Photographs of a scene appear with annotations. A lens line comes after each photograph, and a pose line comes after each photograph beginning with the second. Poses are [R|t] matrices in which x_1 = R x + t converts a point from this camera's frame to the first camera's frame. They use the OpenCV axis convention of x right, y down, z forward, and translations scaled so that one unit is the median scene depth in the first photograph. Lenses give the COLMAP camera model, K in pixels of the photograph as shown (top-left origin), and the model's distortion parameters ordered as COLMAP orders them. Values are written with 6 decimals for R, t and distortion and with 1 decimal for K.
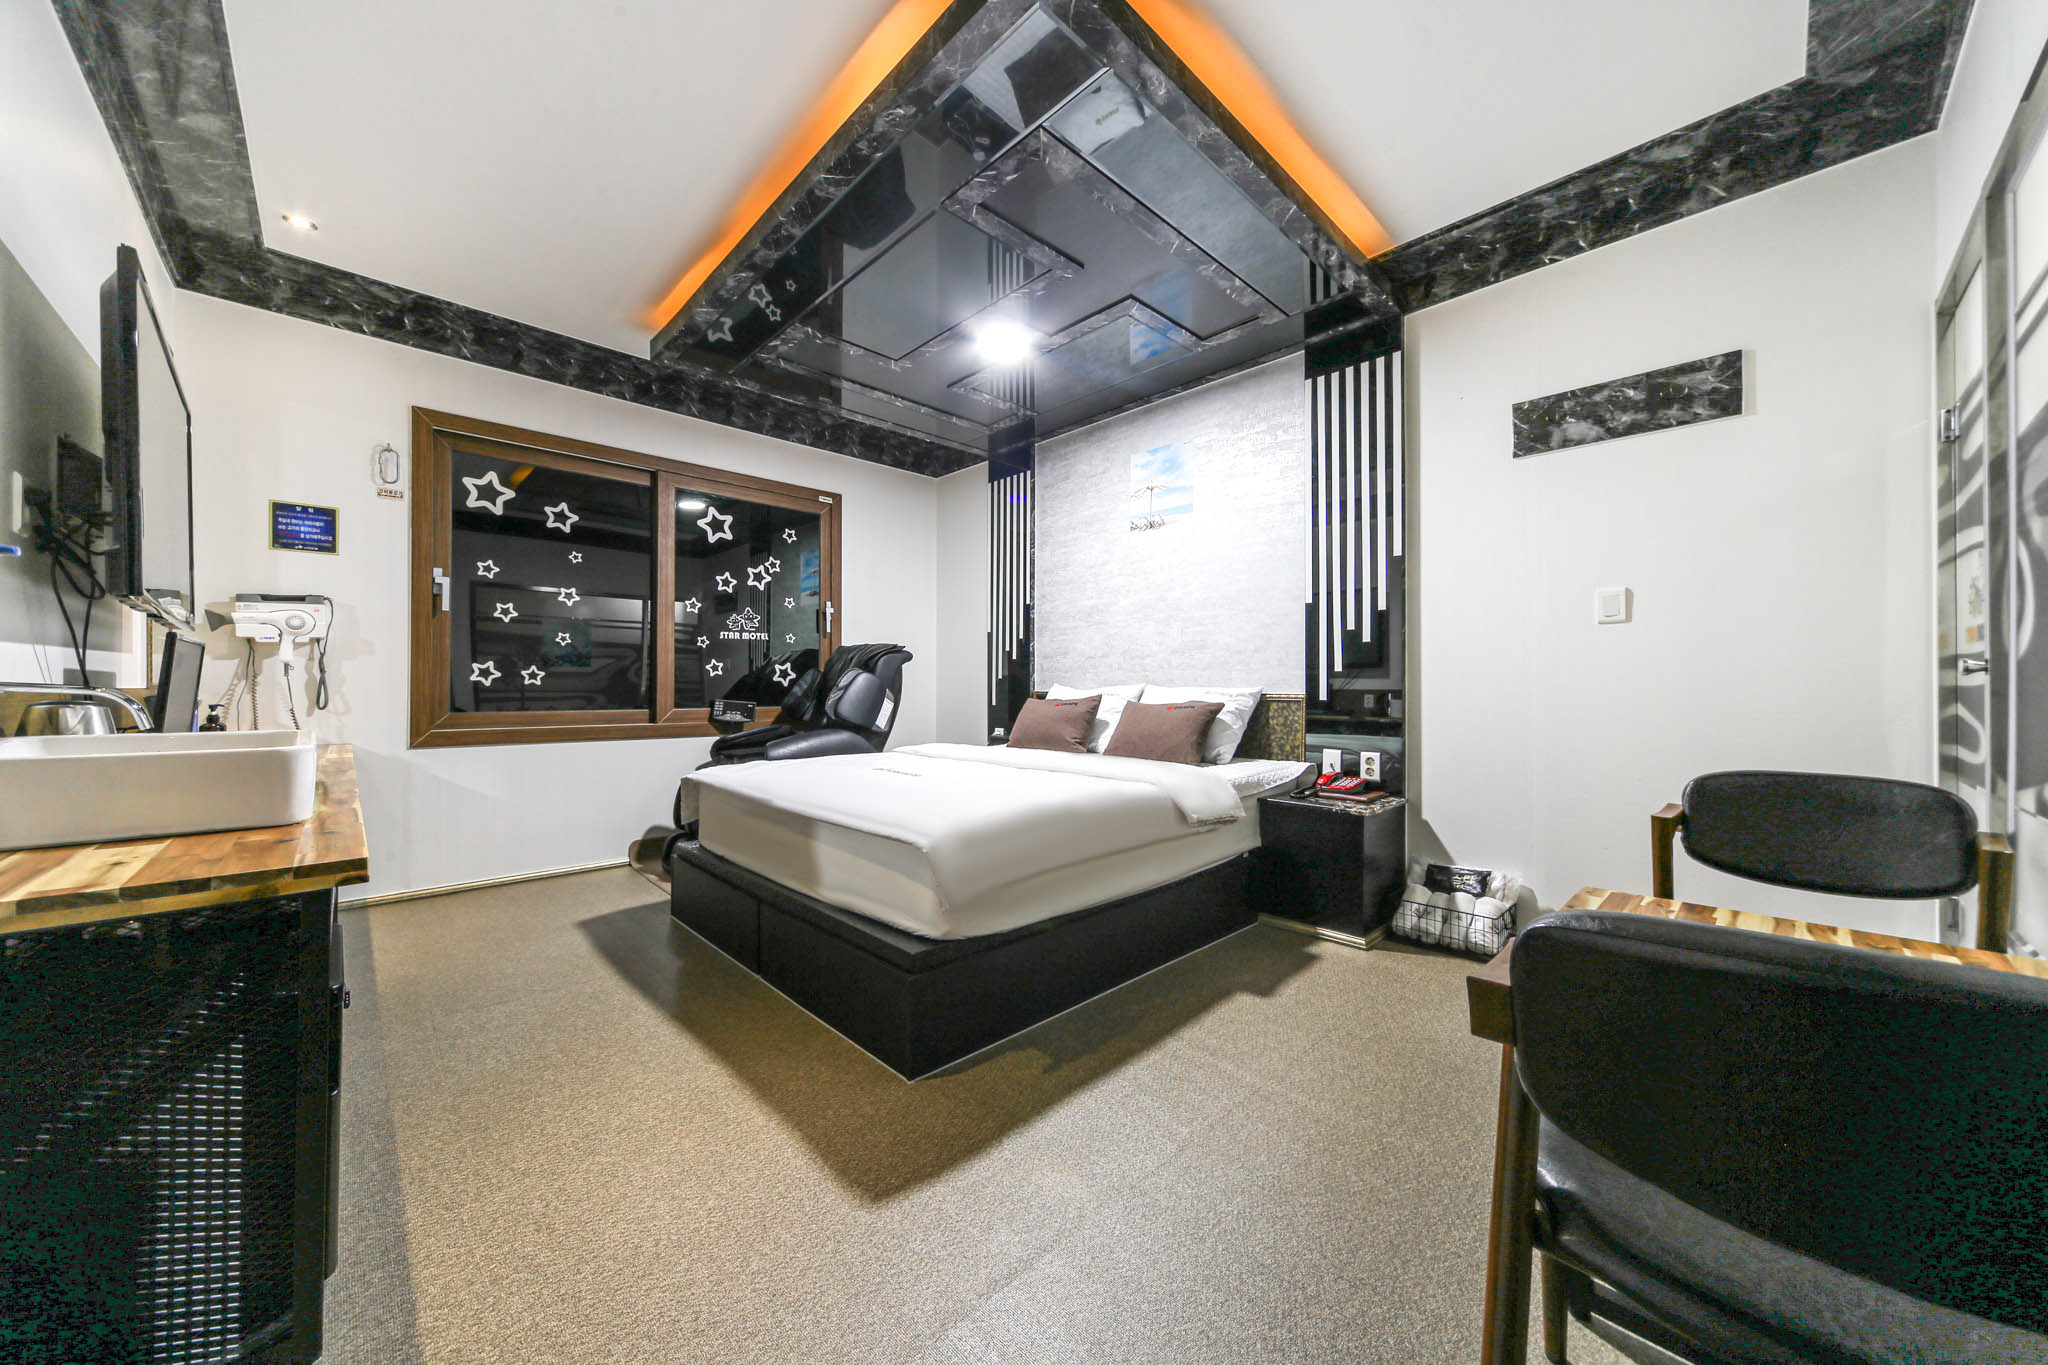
lens RADIAL K [[715.0, 0, 1041.9], [0, 715.0, 684.6], [0, 0, 1]] dist [-0.001511, 0.000666]
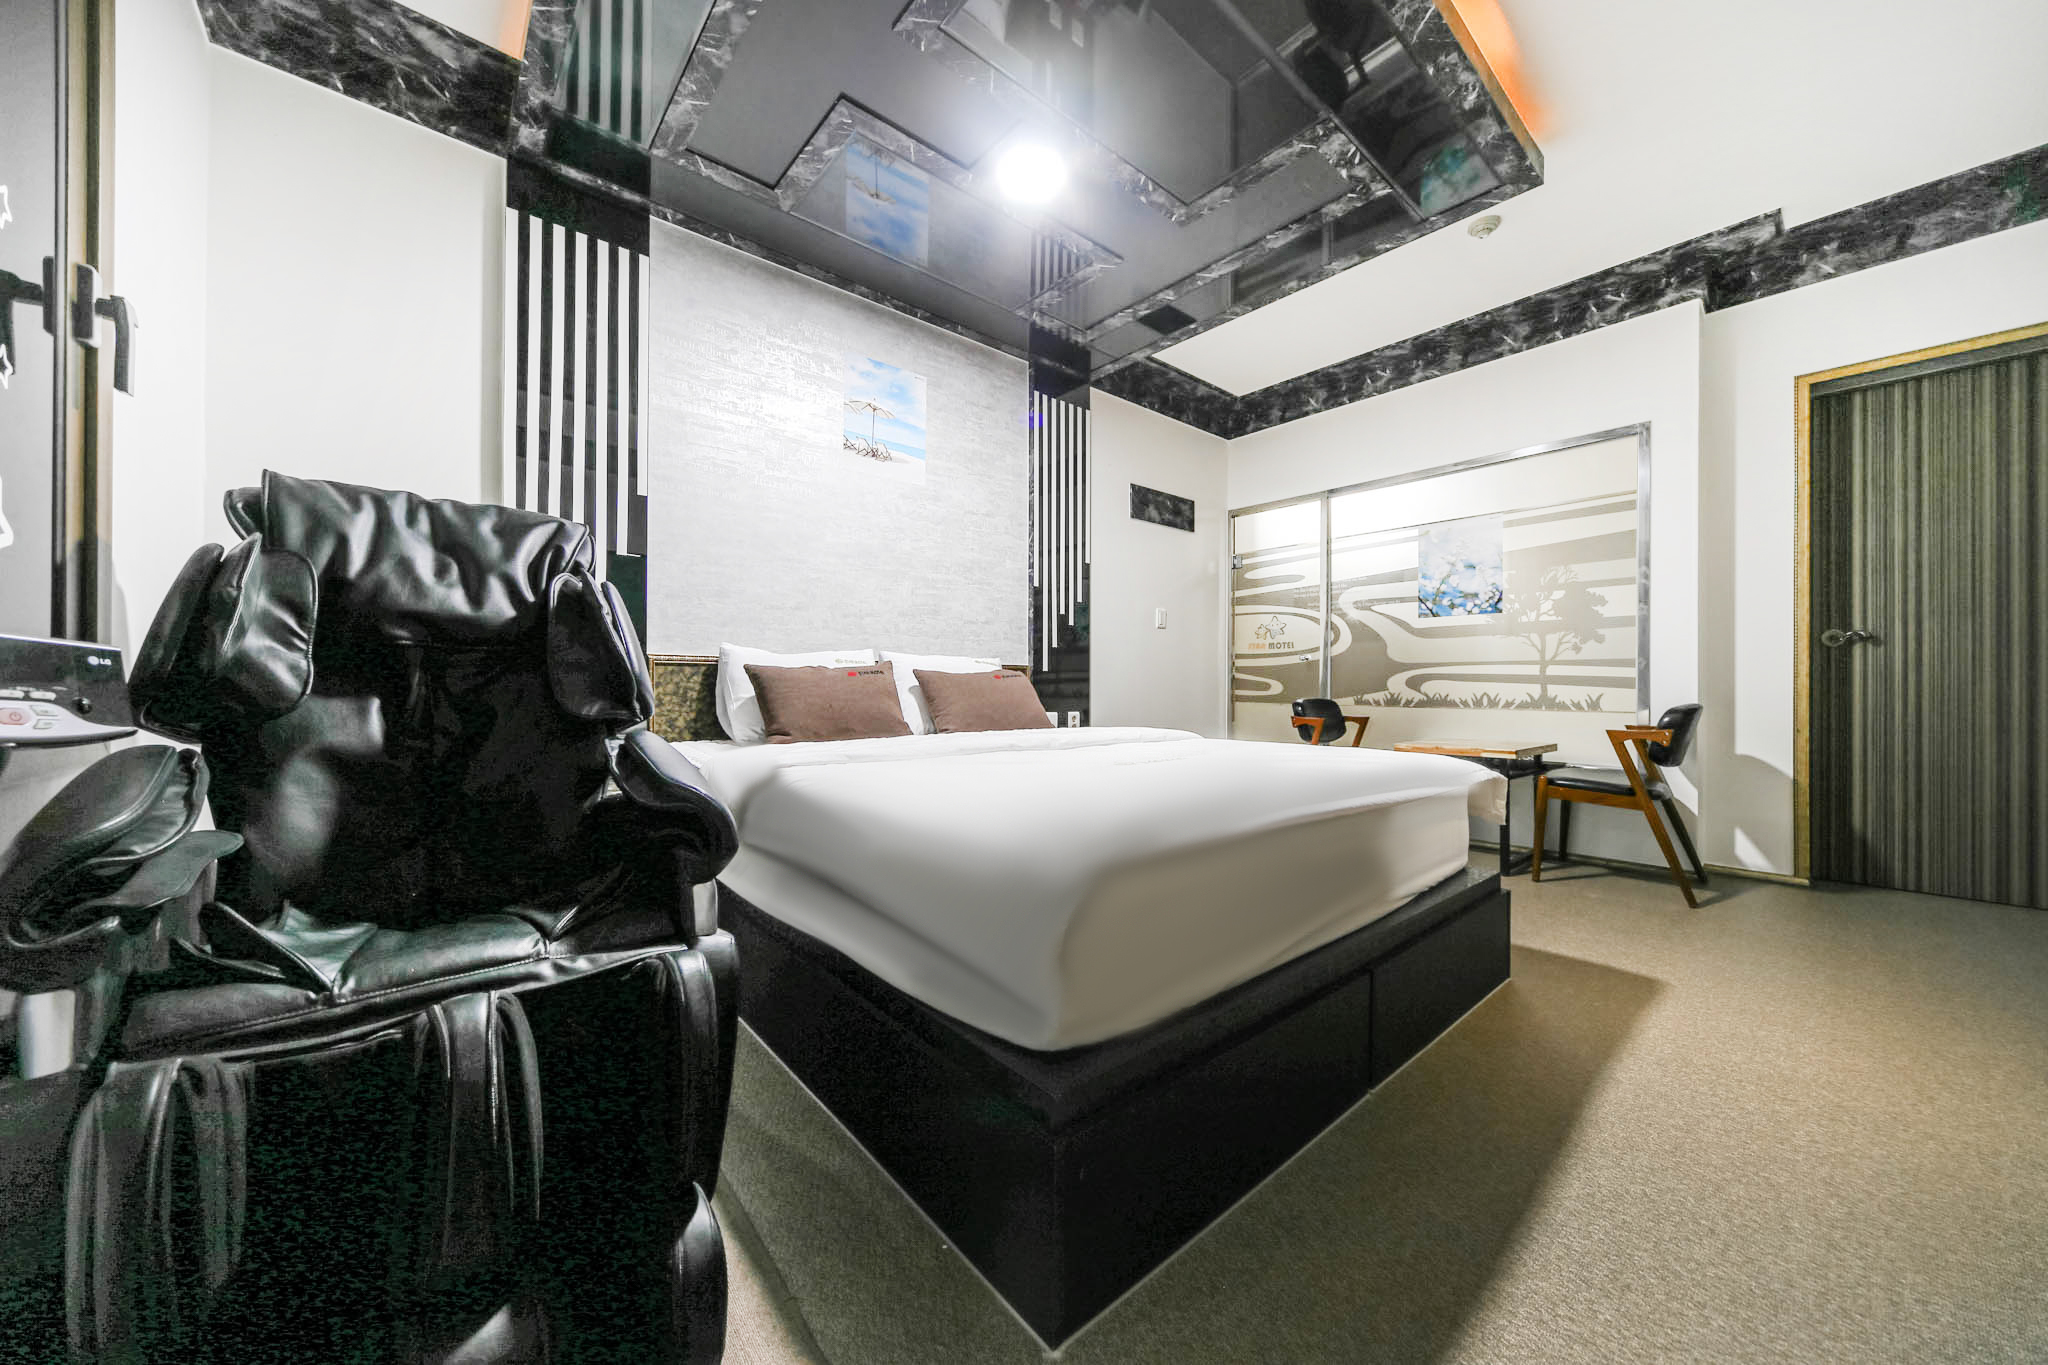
lens RADIAL K [[715.0, 0, 1023.9], [0, 715.0, 684.7], [0, 0, 1]] dist [-0.001511, 0.000666]
pose [[0.073038, 0.002805, 0.997325, -0.691700], [-0.006538, 0.999976, -0.002333, 0.041291], [-0.997308, -0.006350, 0.073055, 0.839374]]
